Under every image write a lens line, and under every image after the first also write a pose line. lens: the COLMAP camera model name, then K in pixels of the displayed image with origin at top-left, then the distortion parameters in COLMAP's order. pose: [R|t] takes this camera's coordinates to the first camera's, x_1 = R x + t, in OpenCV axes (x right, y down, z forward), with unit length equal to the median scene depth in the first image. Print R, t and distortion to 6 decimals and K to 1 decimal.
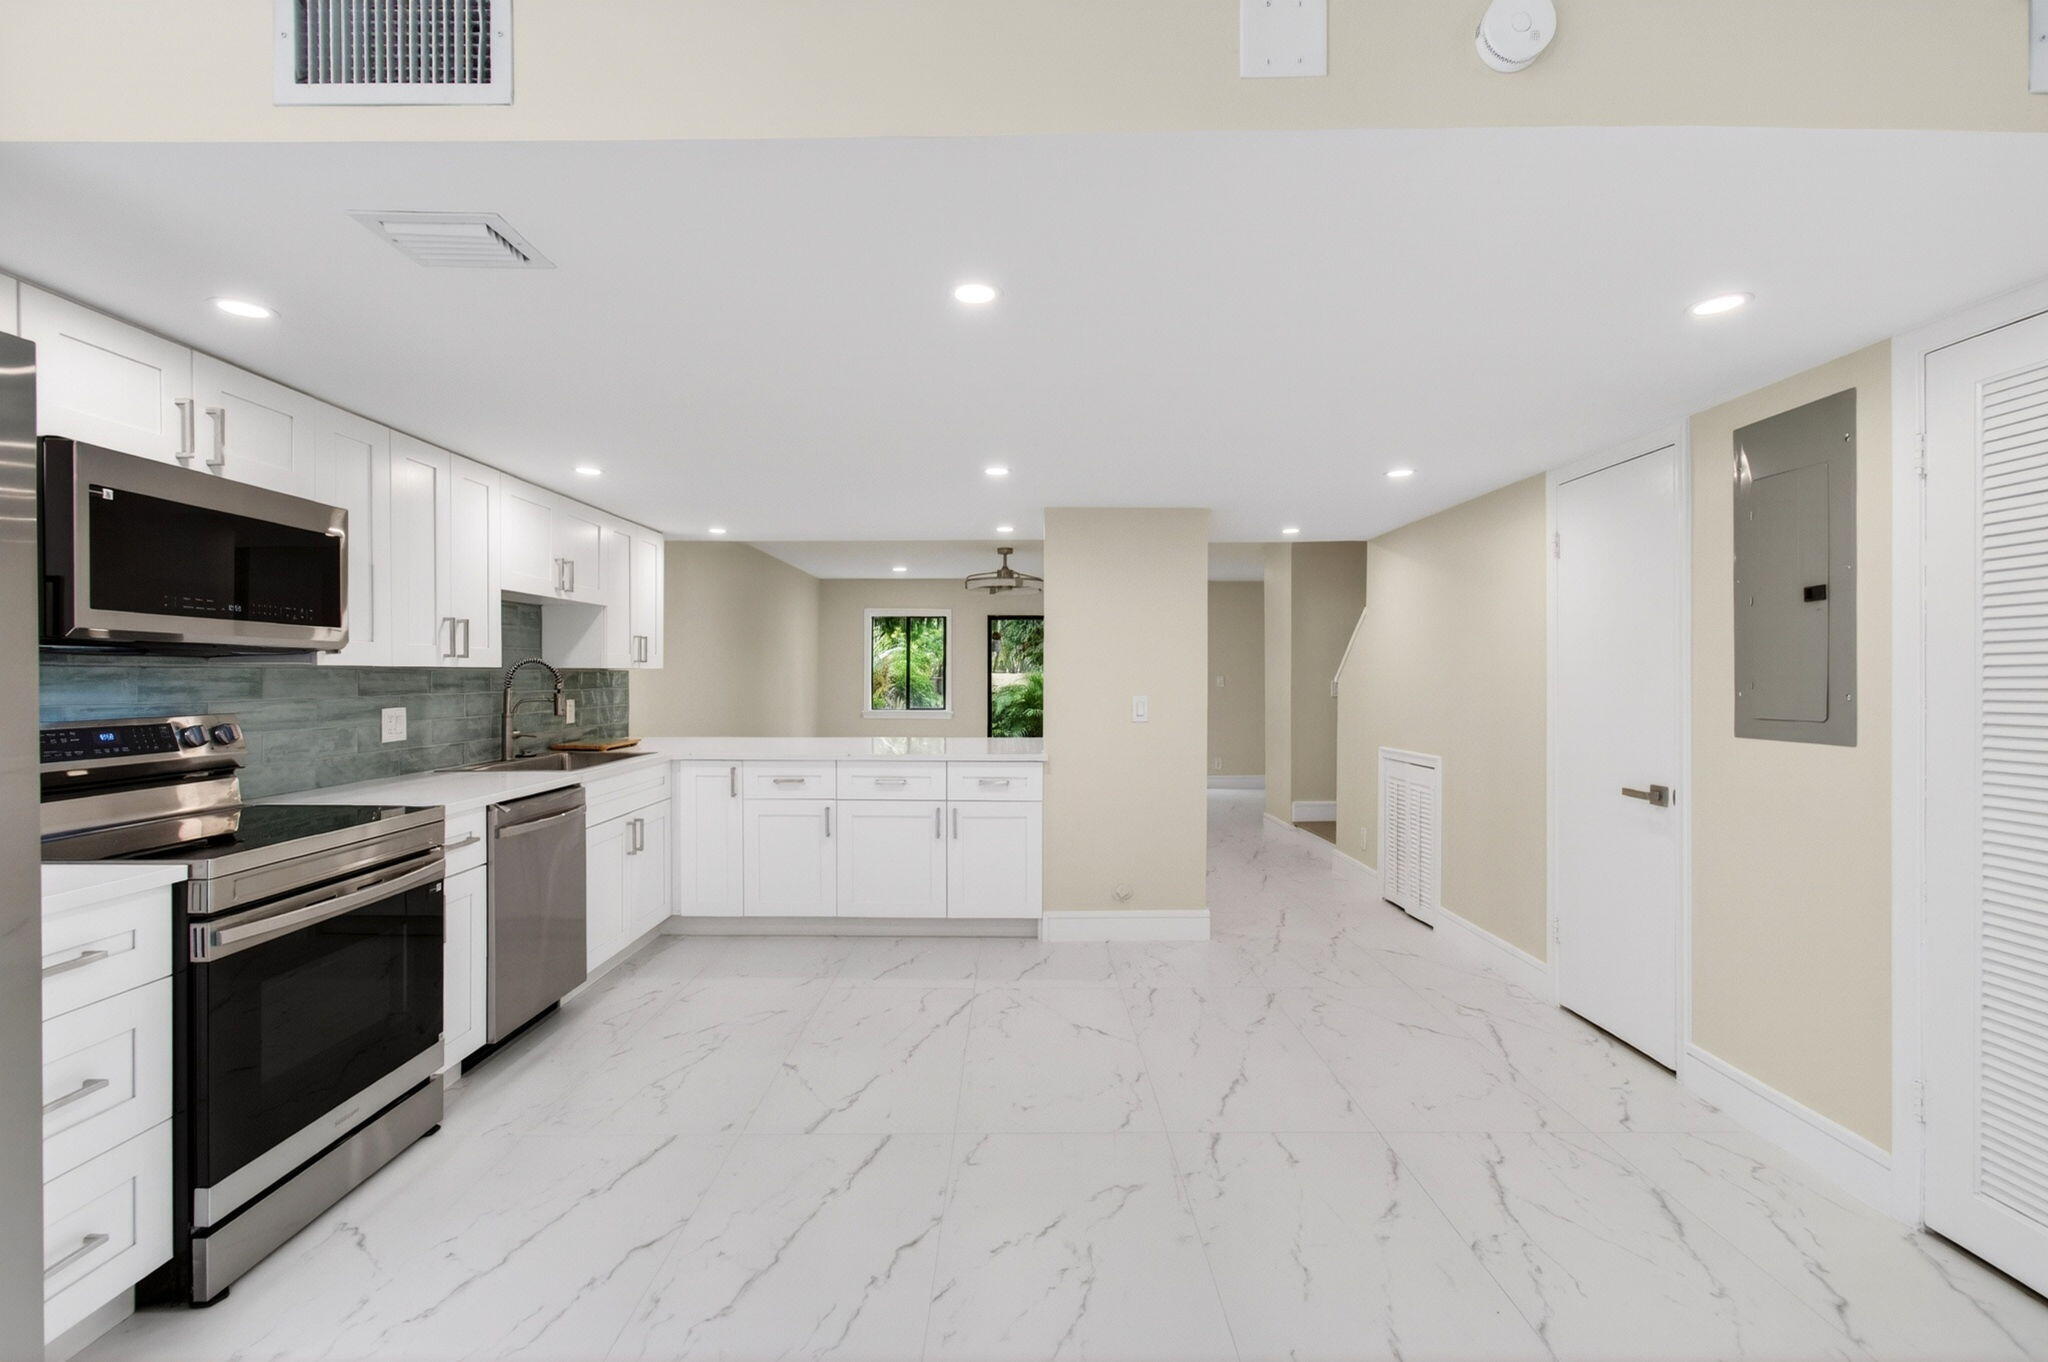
lens RADIAL K [[910.0, 0, 1022.5], [0, 910.0, 677.0], [0, 0, 1]] dist [-0.002708, -0.000176]
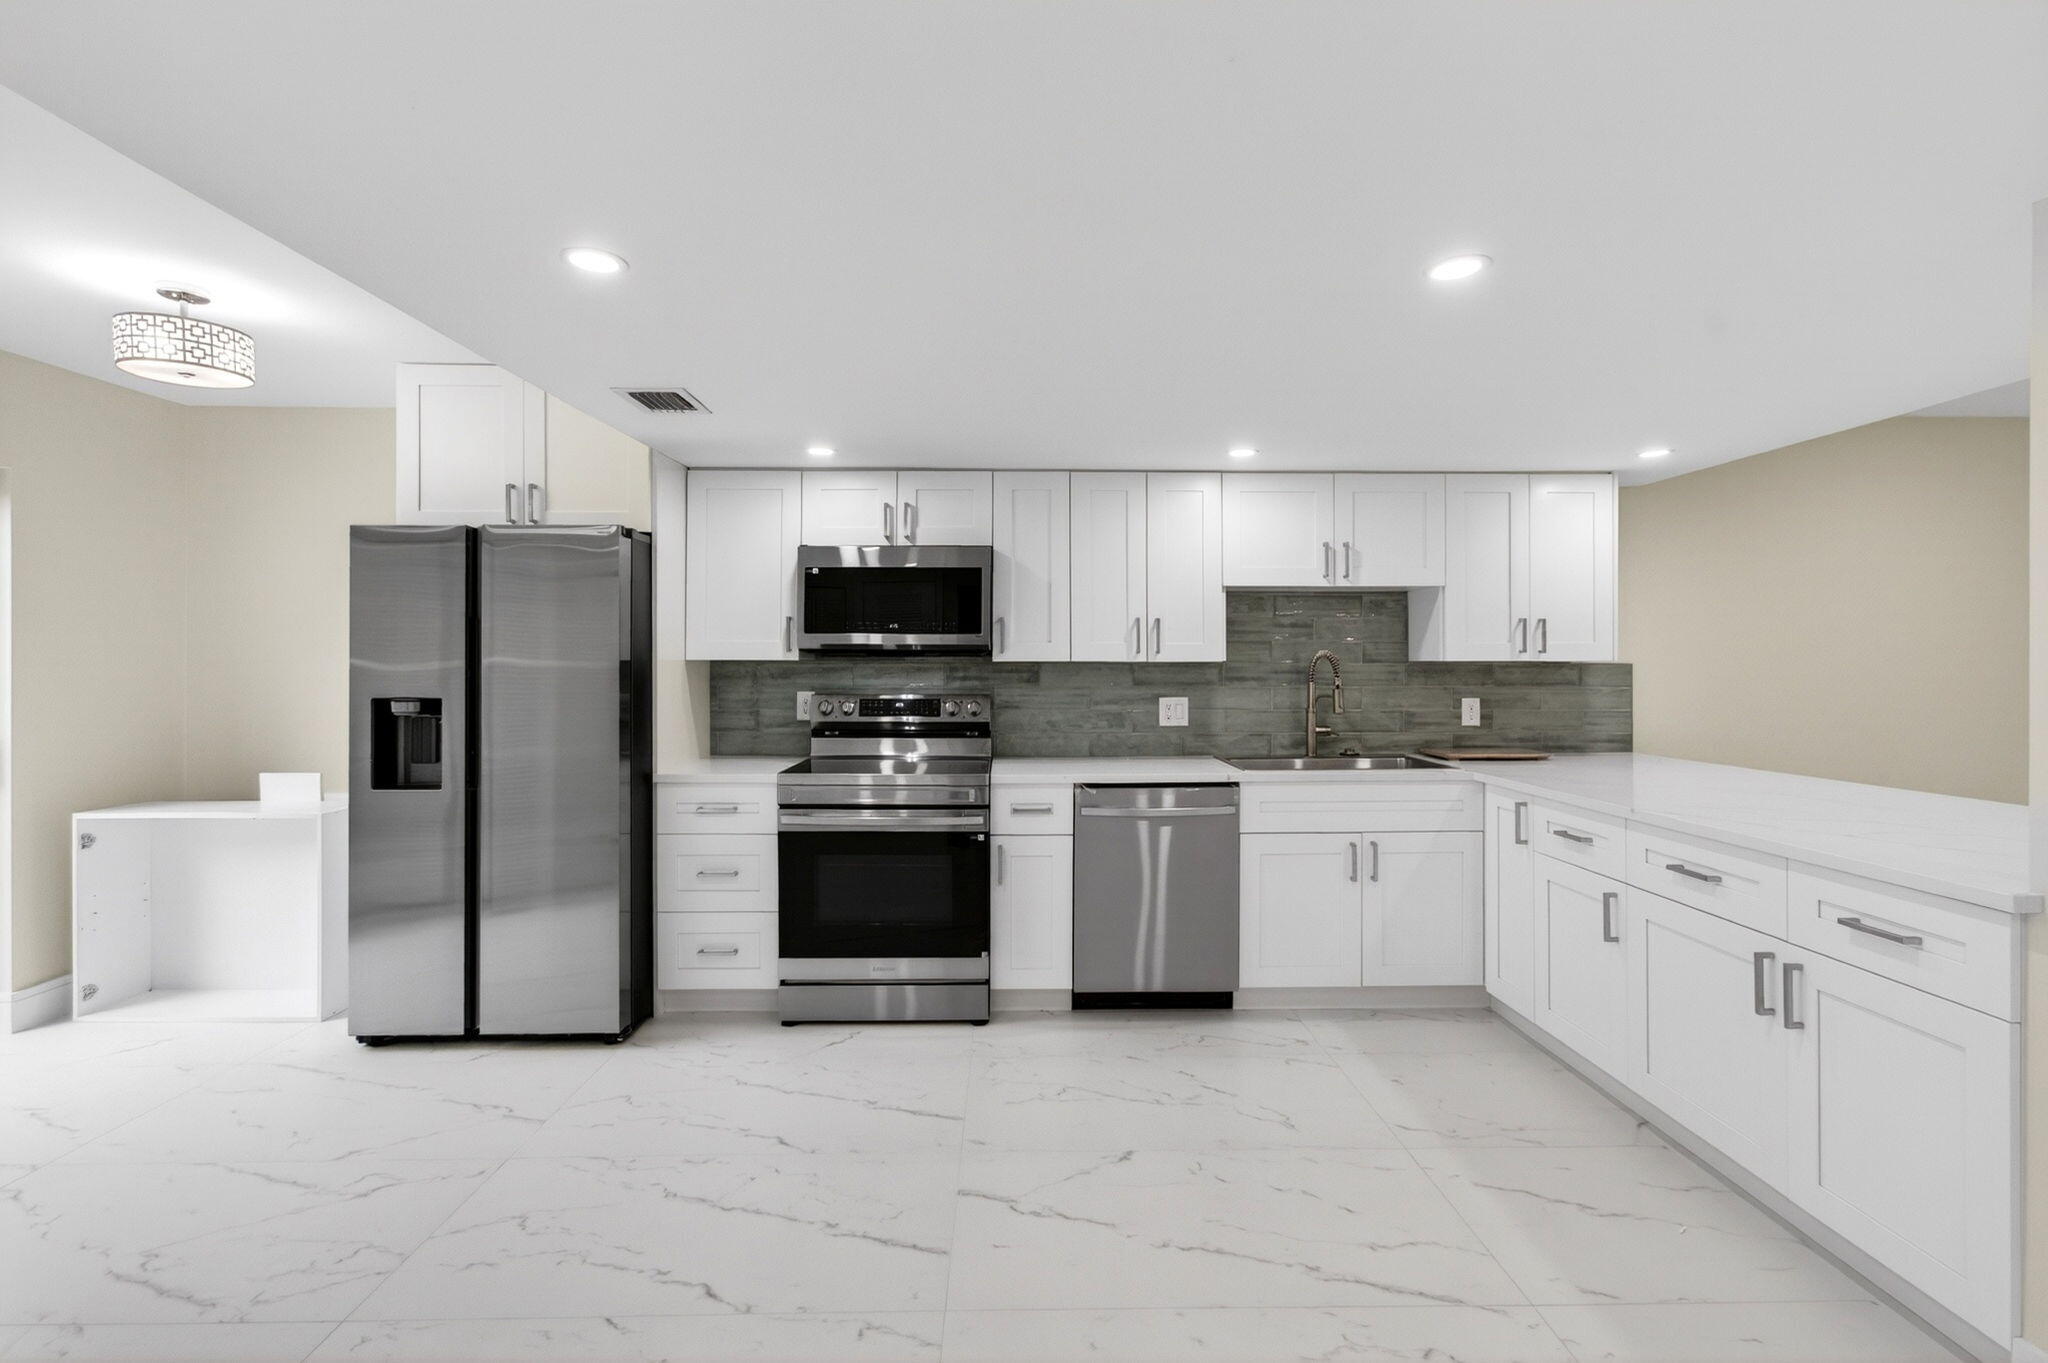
lens RADIAL K [[911.2, 0, 1022.1], [0, 911.2, 671.3], [0, 0, 1]] dist [-0.056665, 0.032909]
pose [[0.009293, 0.002844, -0.999953, 0.467721], [-0.001675, 0.999995, 0.002829, -0.001943], [0.999955, 0.001648, 0.009297, 0.786993]]
